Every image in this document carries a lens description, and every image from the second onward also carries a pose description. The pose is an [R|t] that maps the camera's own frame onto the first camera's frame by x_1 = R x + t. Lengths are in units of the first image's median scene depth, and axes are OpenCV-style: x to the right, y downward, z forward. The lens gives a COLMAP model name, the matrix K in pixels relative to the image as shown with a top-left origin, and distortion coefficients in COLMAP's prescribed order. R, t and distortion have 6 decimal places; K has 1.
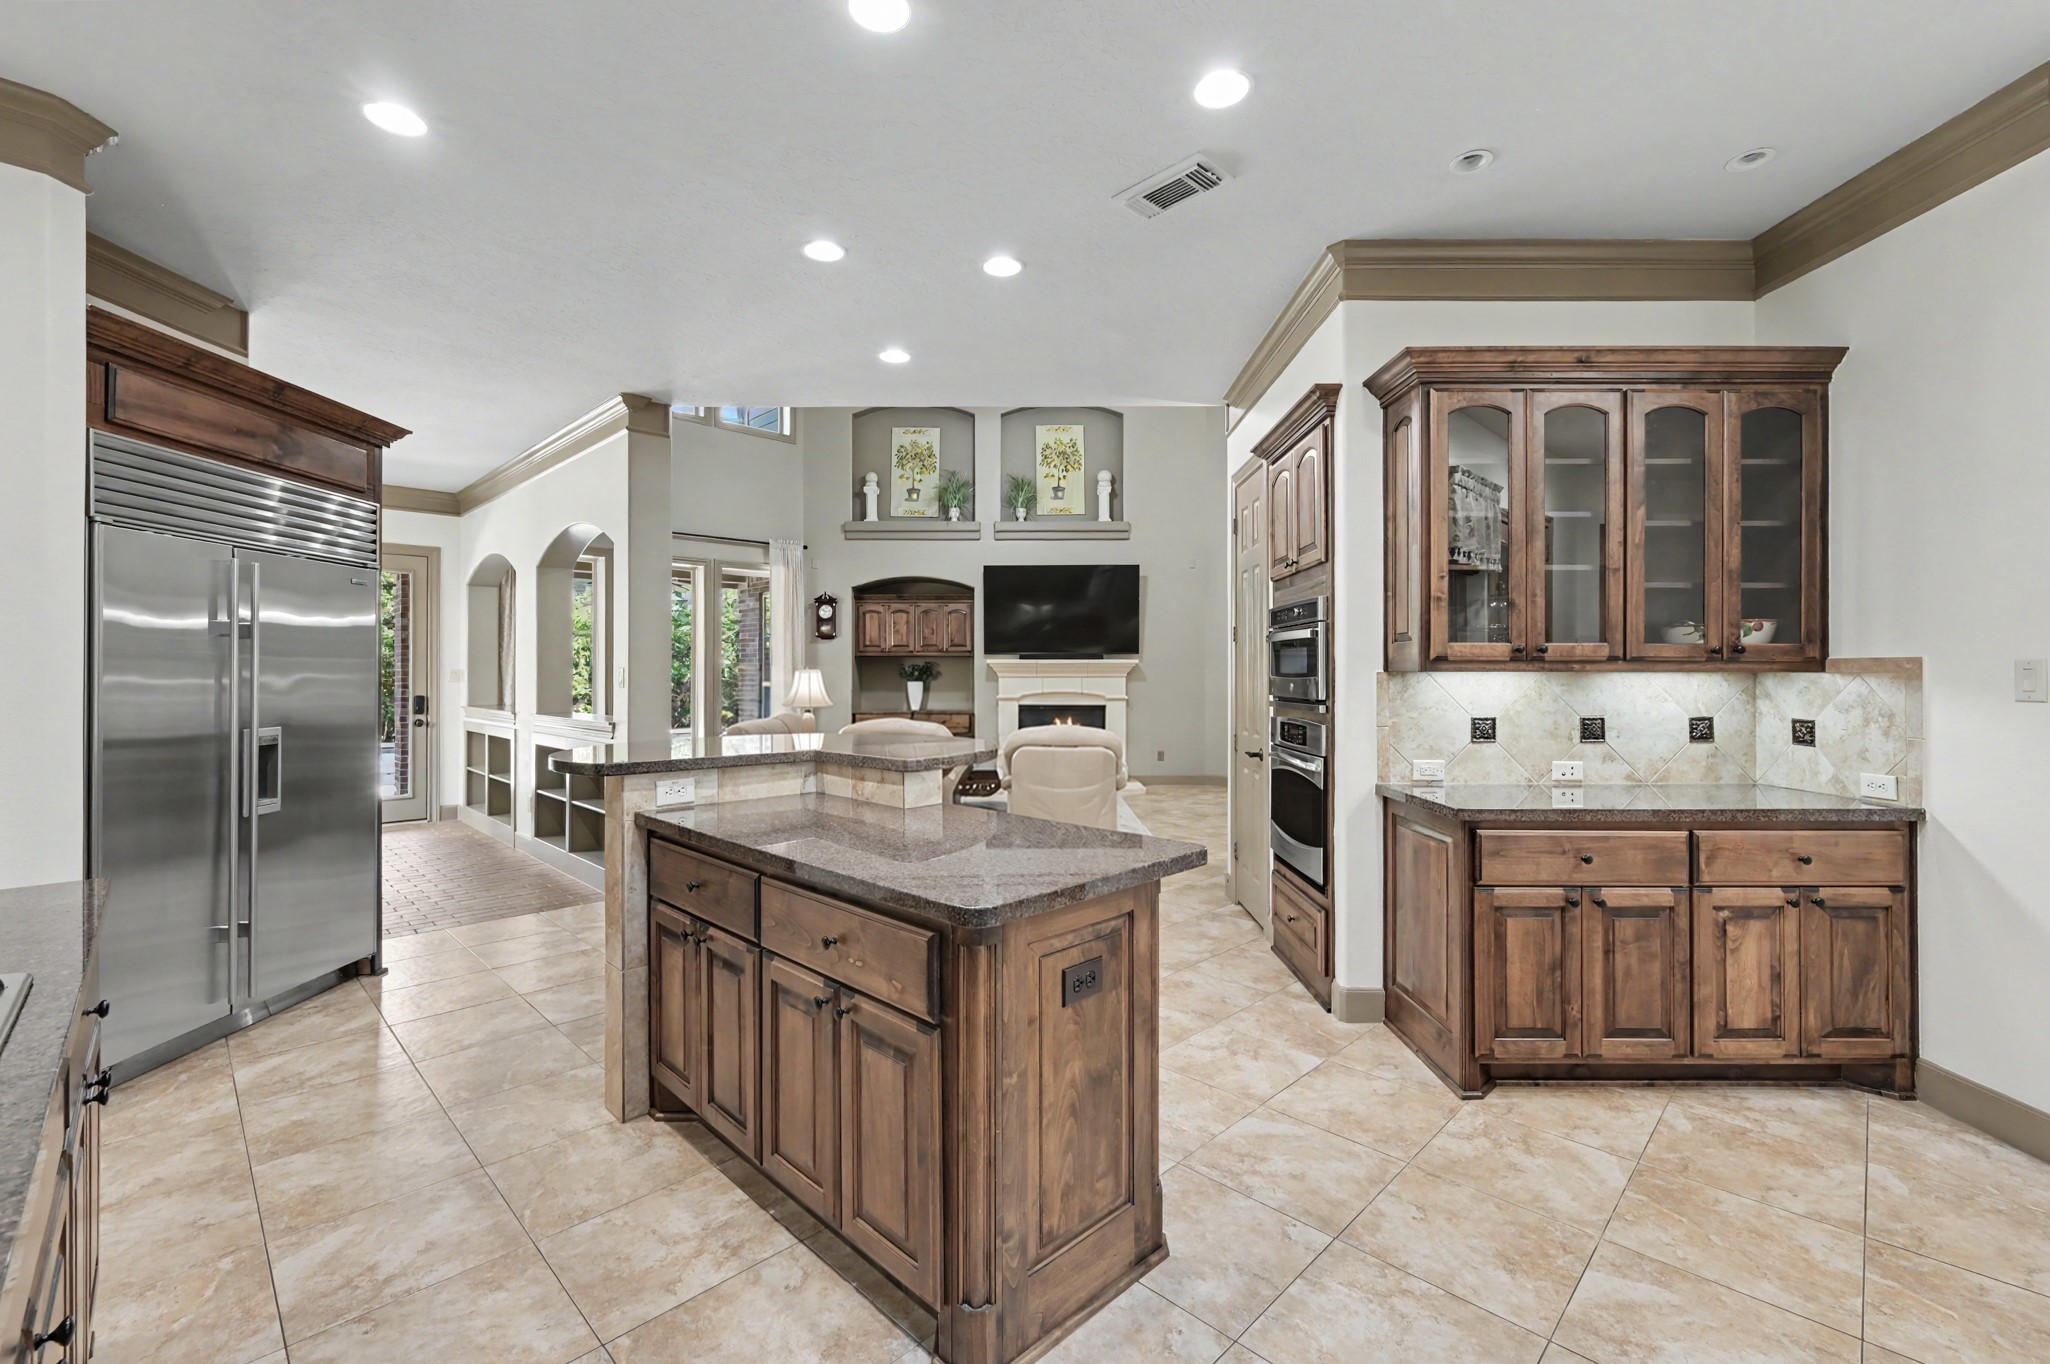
lens RADIAL K [[863.9, 0, 1039.5], [0, 863.9, 673.6], [0, 0, 1]] dist [-0.001977, -0.000262]
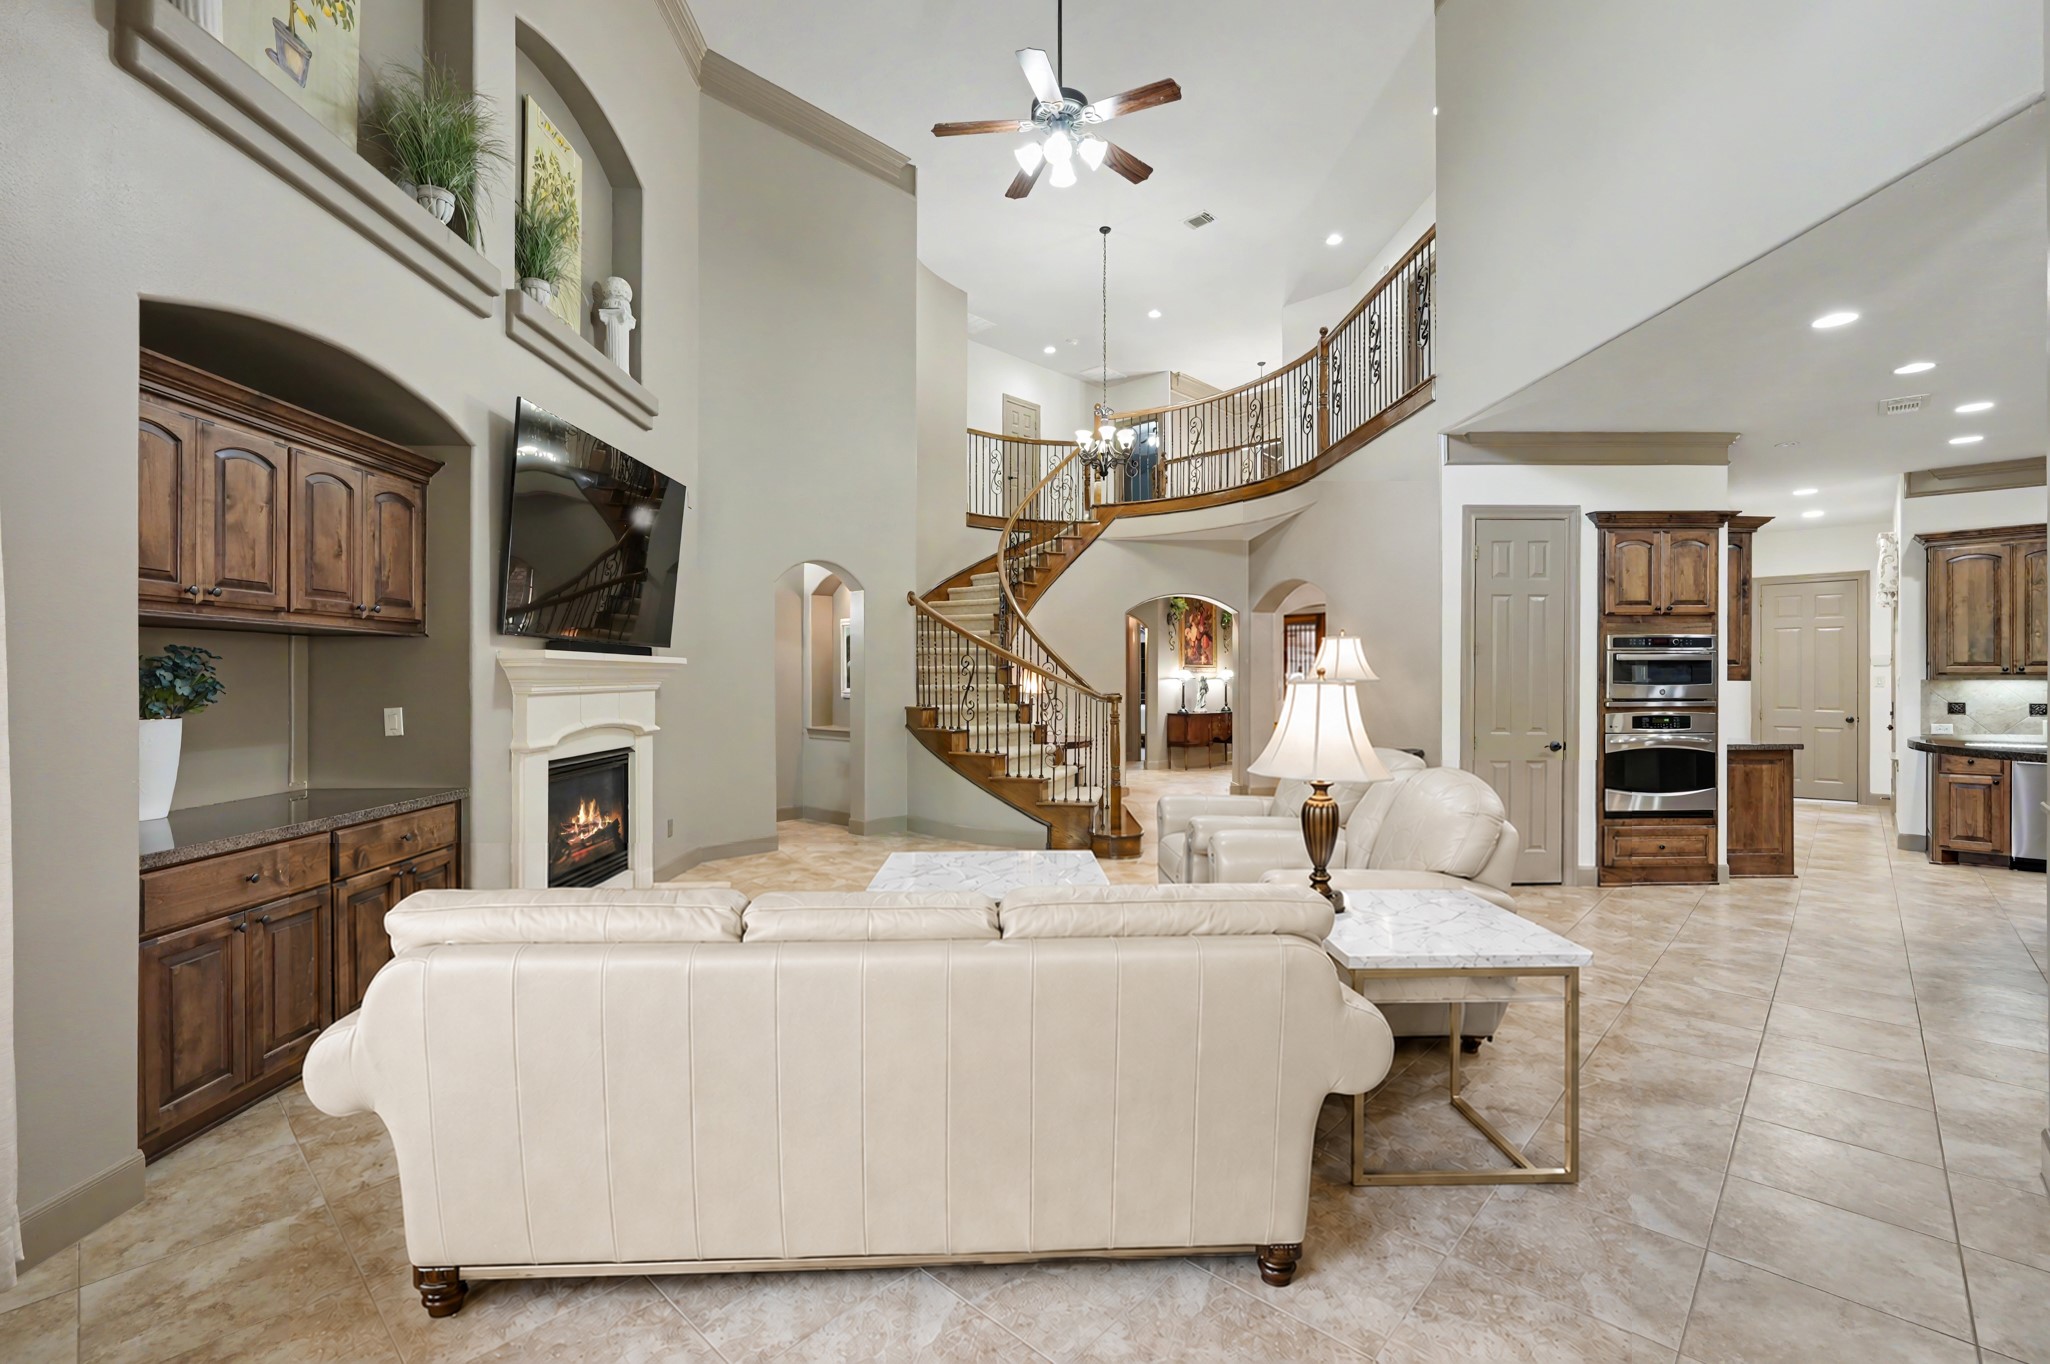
lens RADIAL K [[855.9, 0, 1069.1], [0, 855.9, 681.4], [0, 0, 1]] dist [0.000080, -0.000100]
pose [[-0.018671, -0.003102, 0.999821, -0.429138], [0.001803, 0.999993, 0.003136, -0.002694], [-0.999824, 0.001861, -0.018665, 0.758587]]
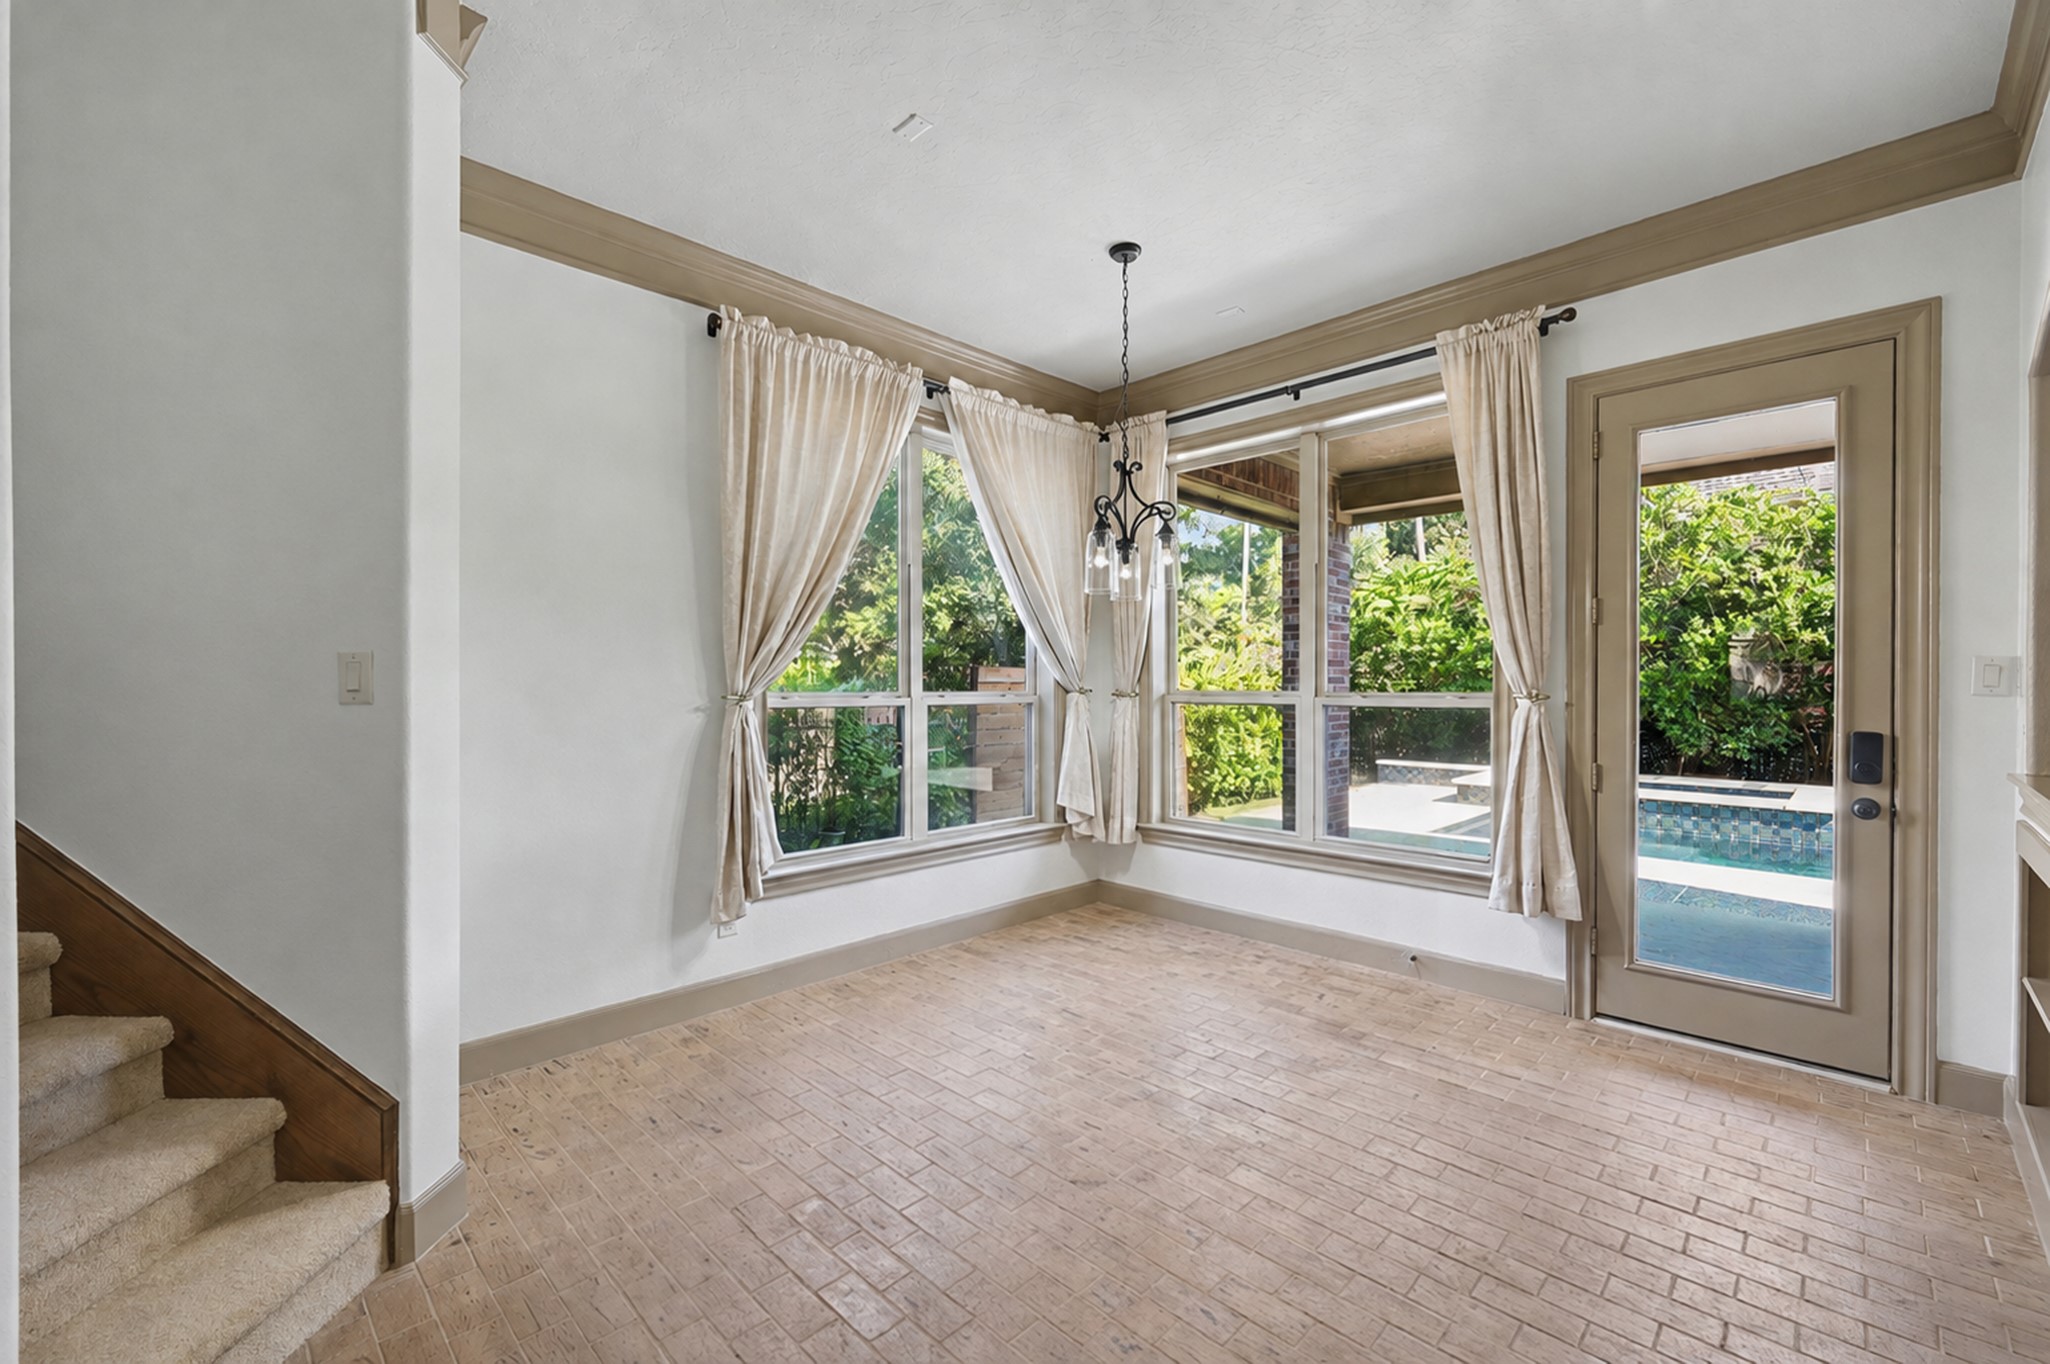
lens RADIAL K [[863.9, 0, 1026.3], [0, 863.9, 691.5], [0, 0, 1]] dist [-0.001977, -0.000262]
pose [[-0.020737, 0.005864, -0.999768, -0.257898], [-0.000399, 0.999983, 0.005874, 0.004526], [0.999785, 0.000521, -0.020734, 0.481107]]
